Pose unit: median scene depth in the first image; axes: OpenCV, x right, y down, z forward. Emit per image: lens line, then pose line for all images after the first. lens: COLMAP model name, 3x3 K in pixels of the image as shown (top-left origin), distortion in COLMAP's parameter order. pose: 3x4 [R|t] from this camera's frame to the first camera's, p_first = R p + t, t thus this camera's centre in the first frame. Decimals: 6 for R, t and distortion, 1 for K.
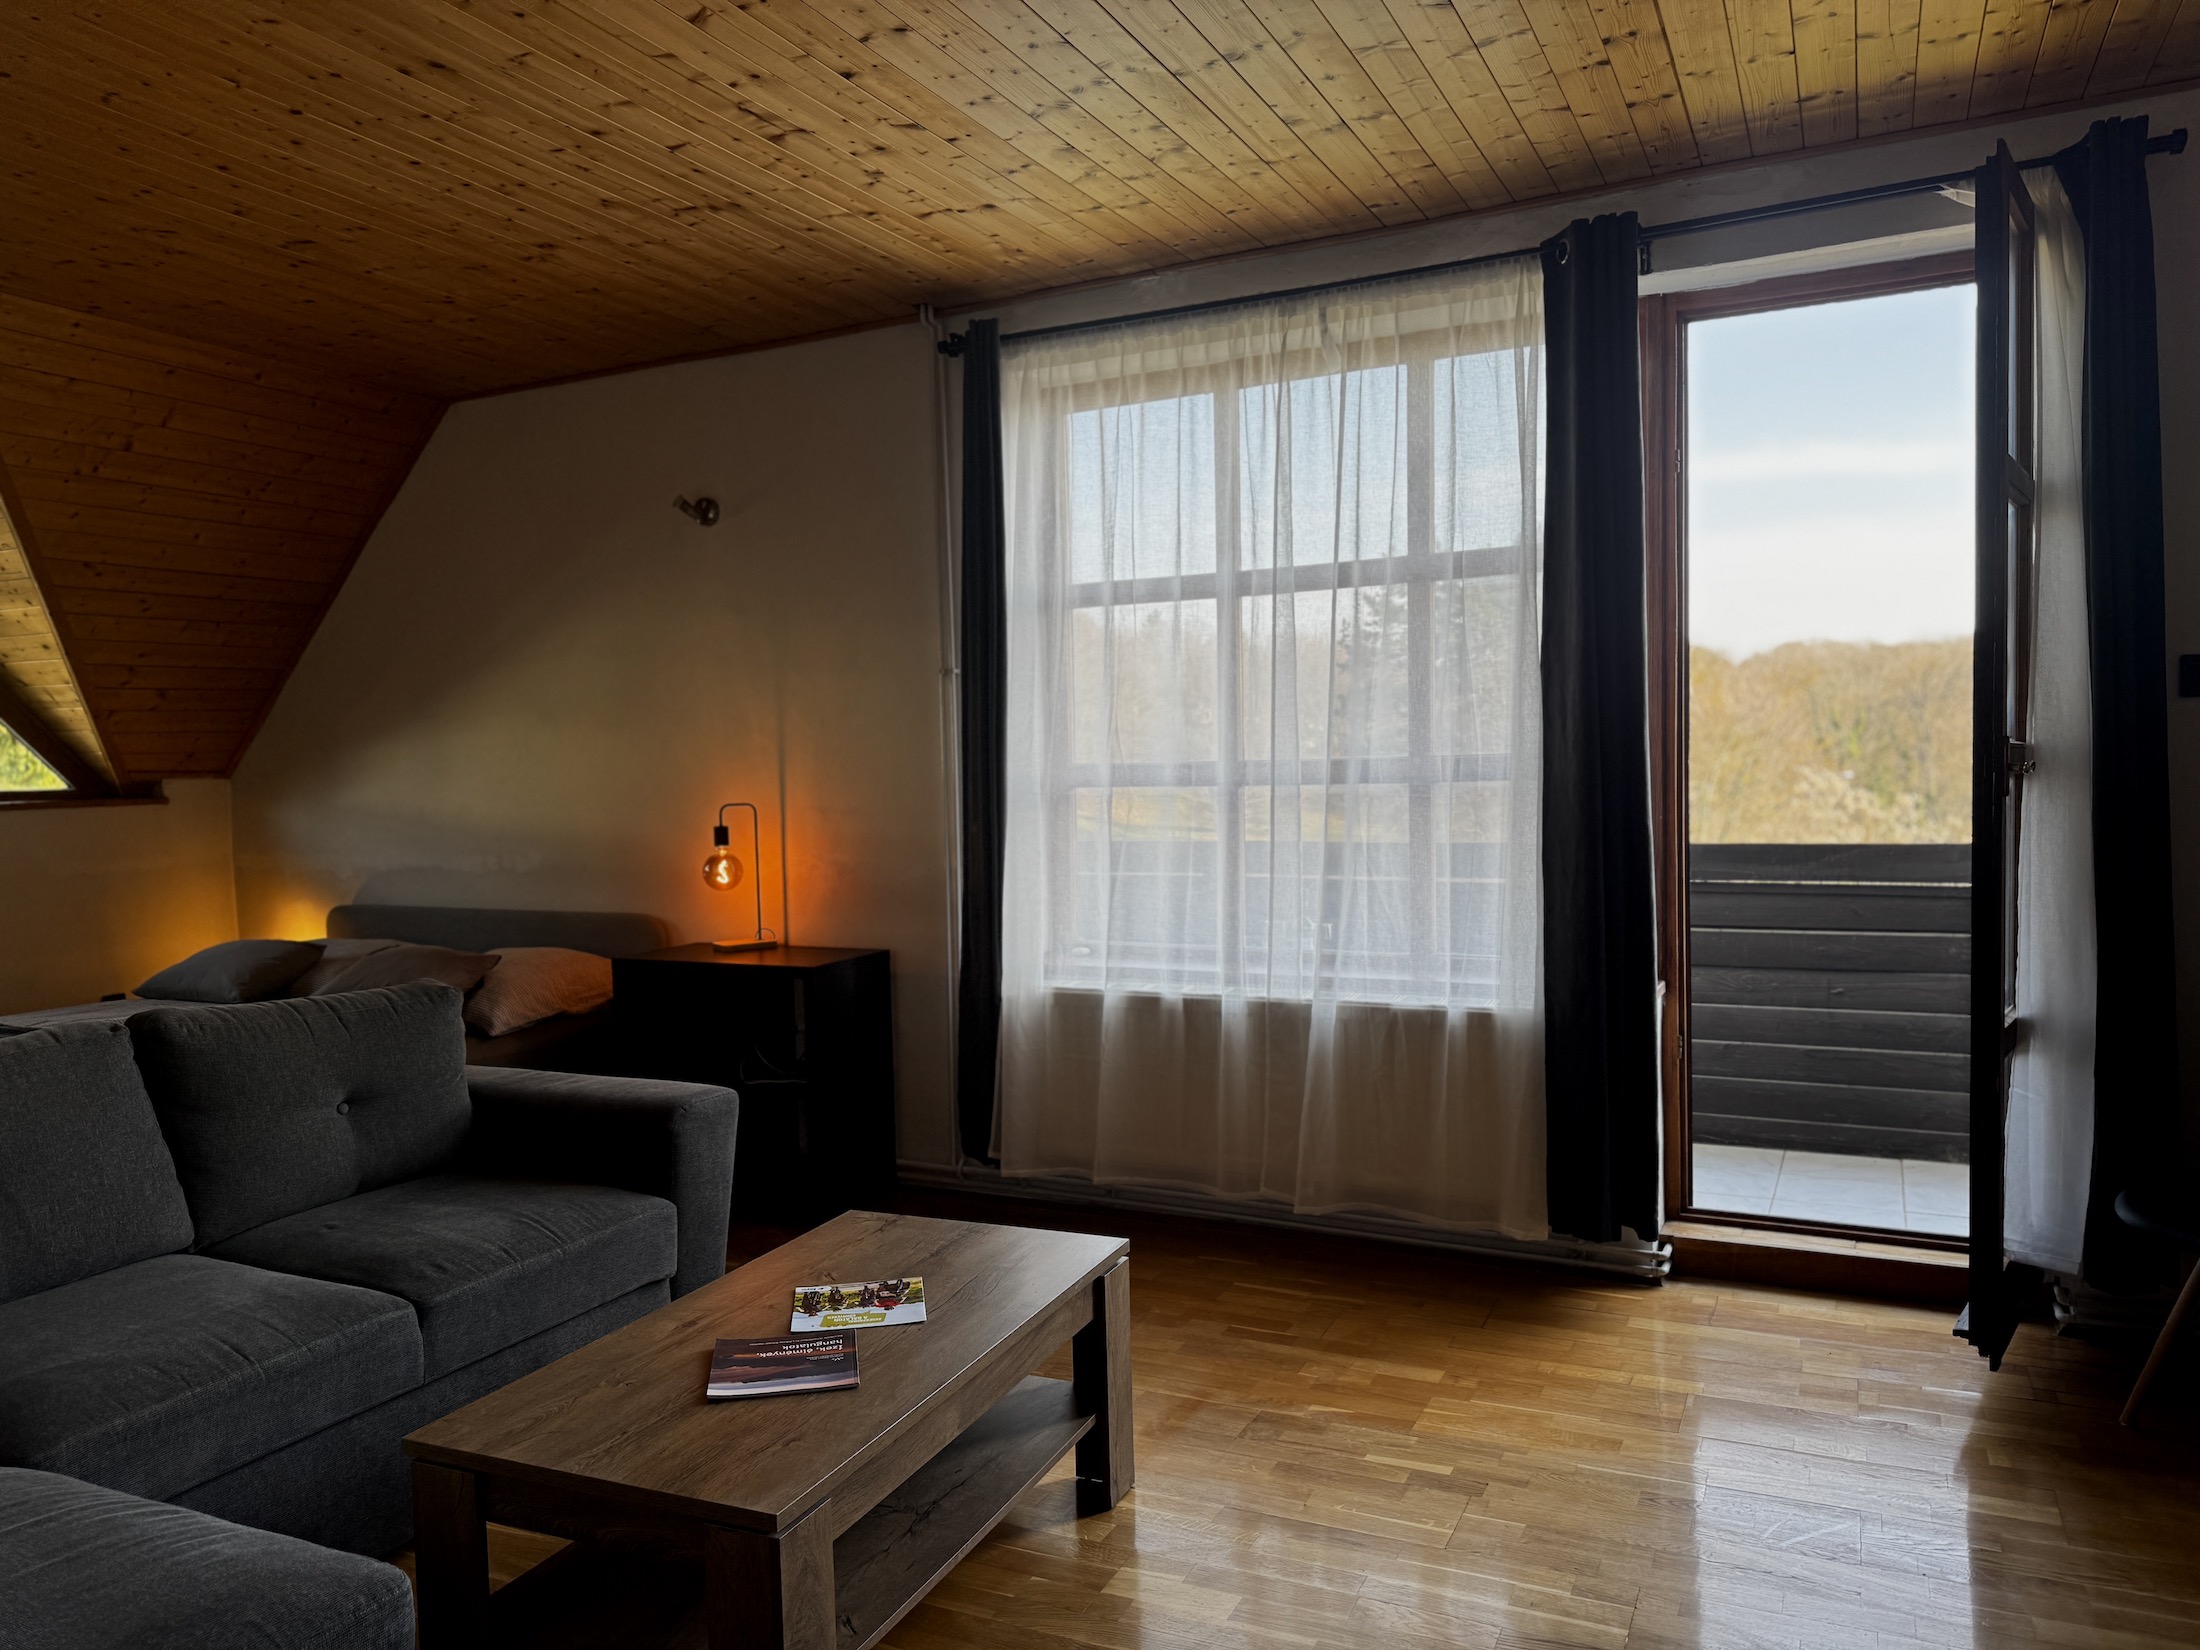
lens RADIAL K [[1569.0, 0, 1098.0], [0, 1569.0, 849.5], [0, 0, 1]] dist [-0.005782, -0.020379]
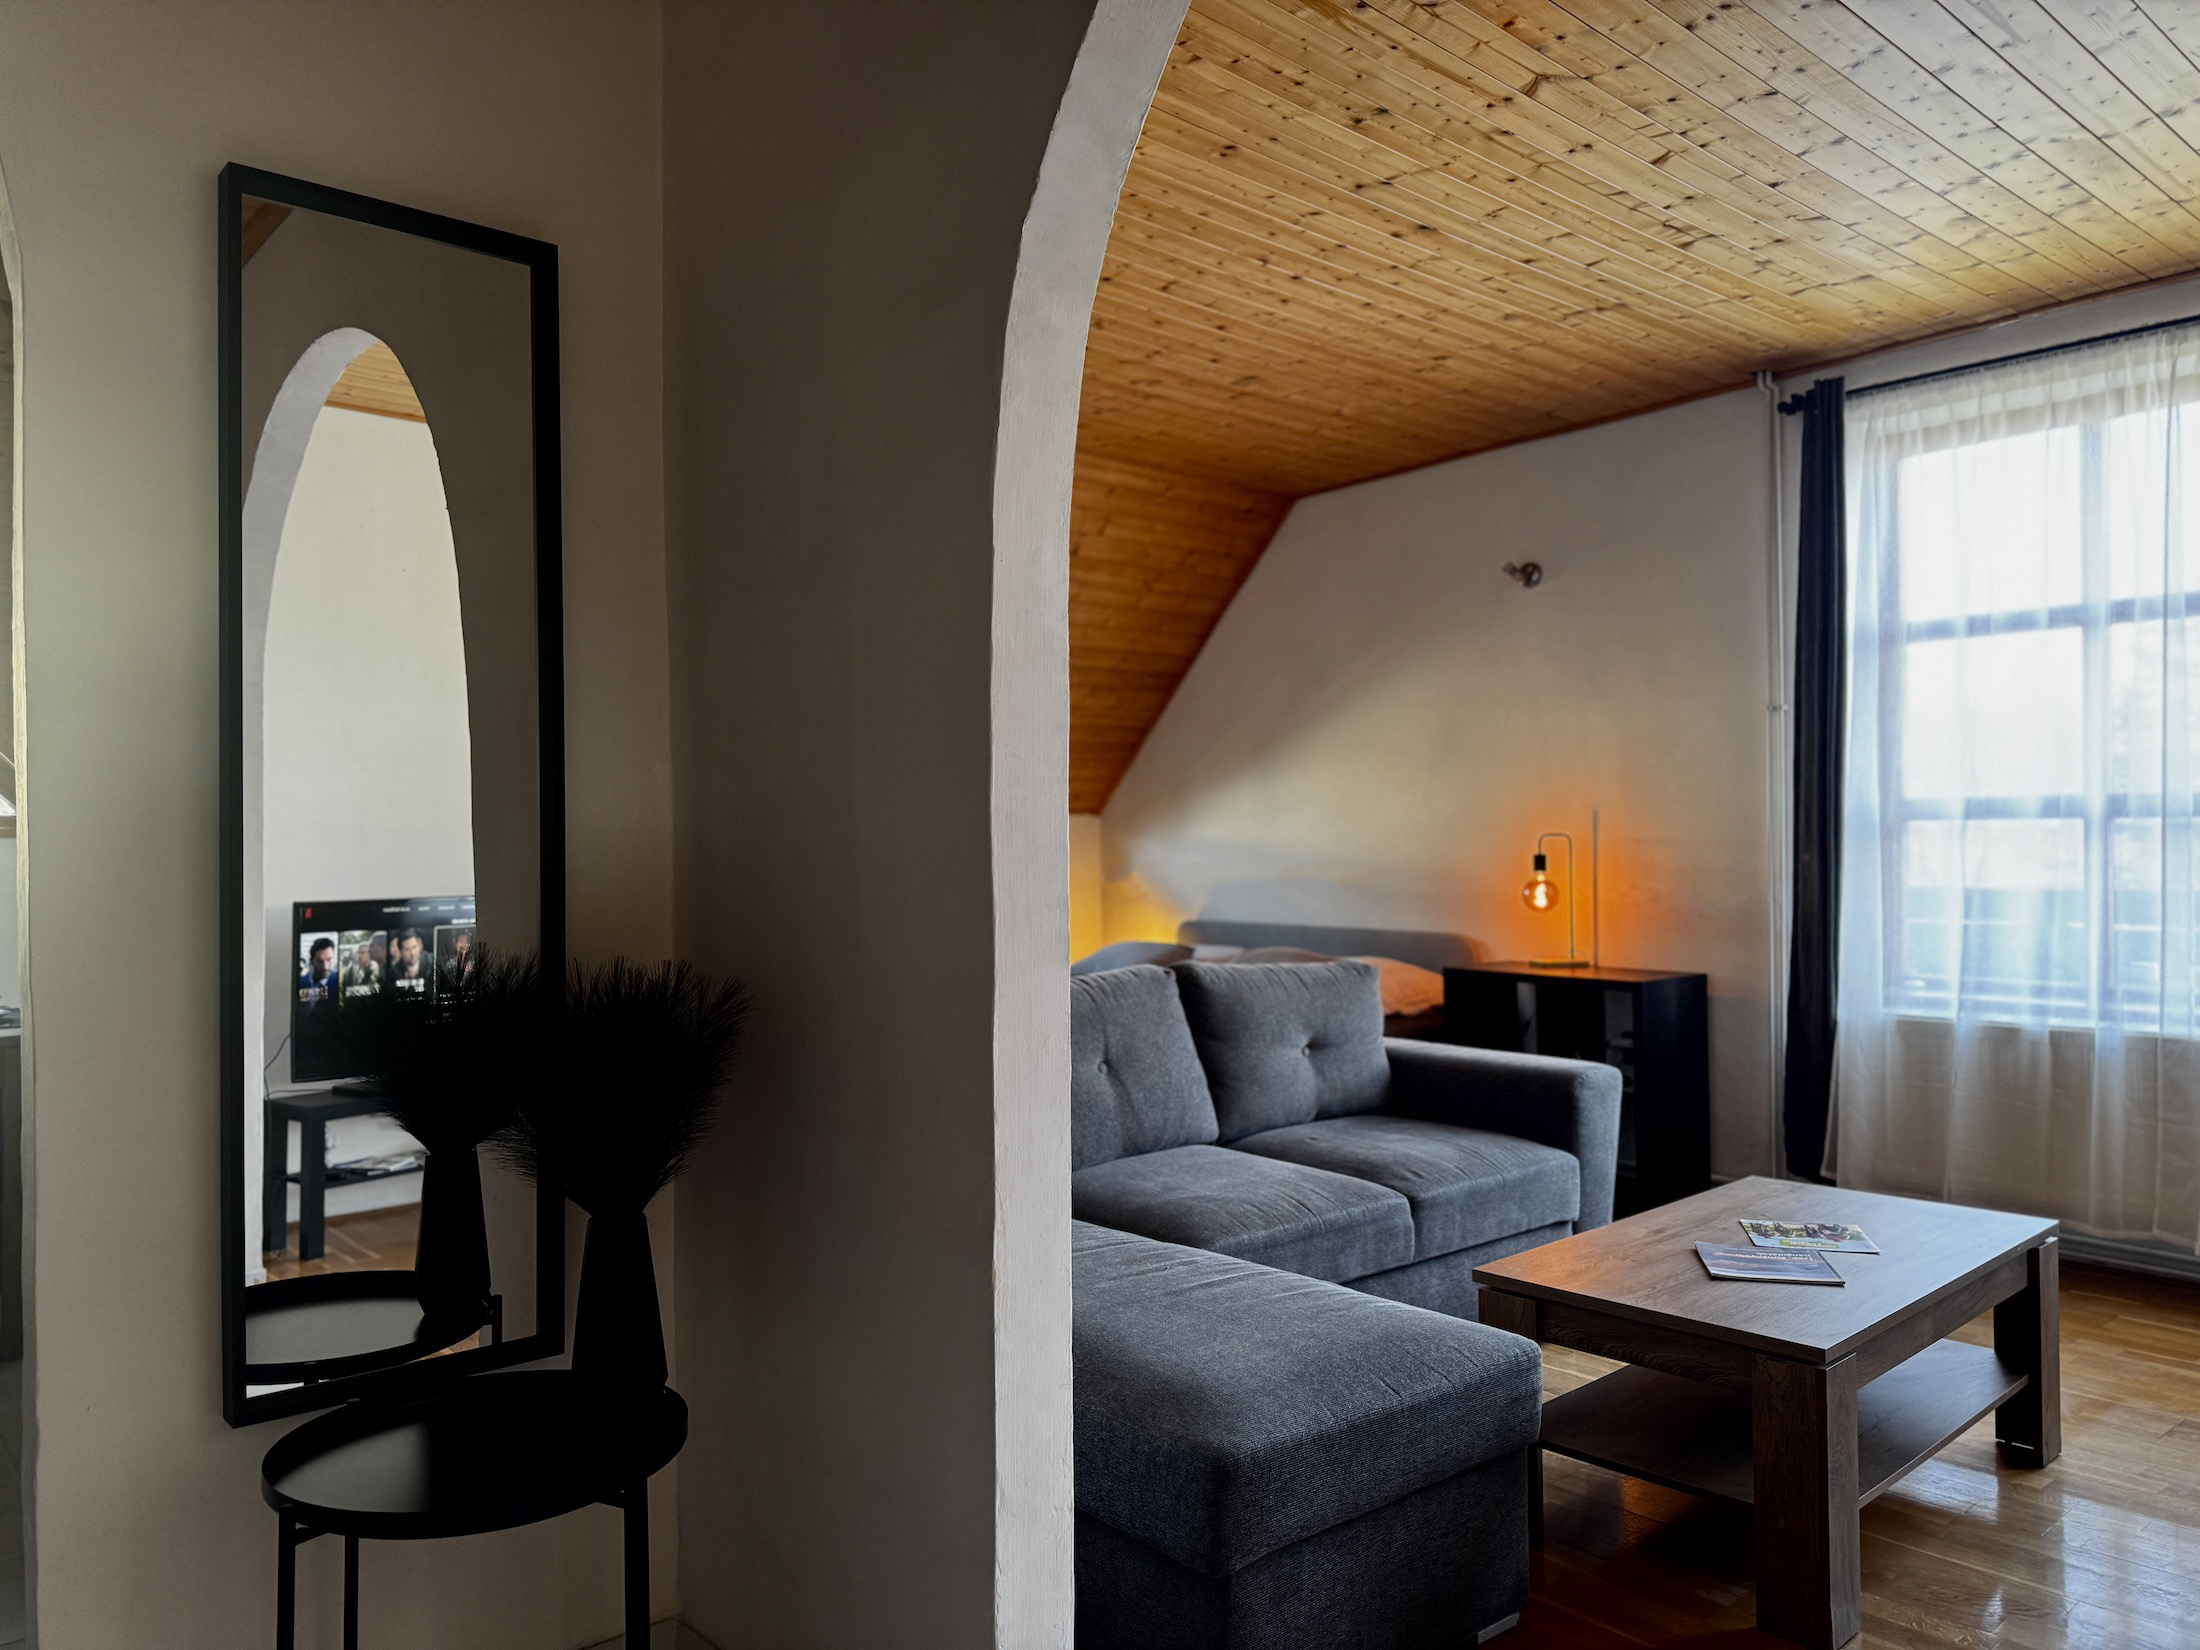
lens RADIAL K [[1541.3, 0, 1008.7], [0, 1541.3, 804.3], [0, 0, 1]] dist [-0.041406, -0.002950]
pose [[0.893947, 0.001031, -0.448172, -0.120813], [-0.036897, 0.996772, -0.071305, 0.054213], [0.446652, 0.080279, 0.891099, -0.175180]]
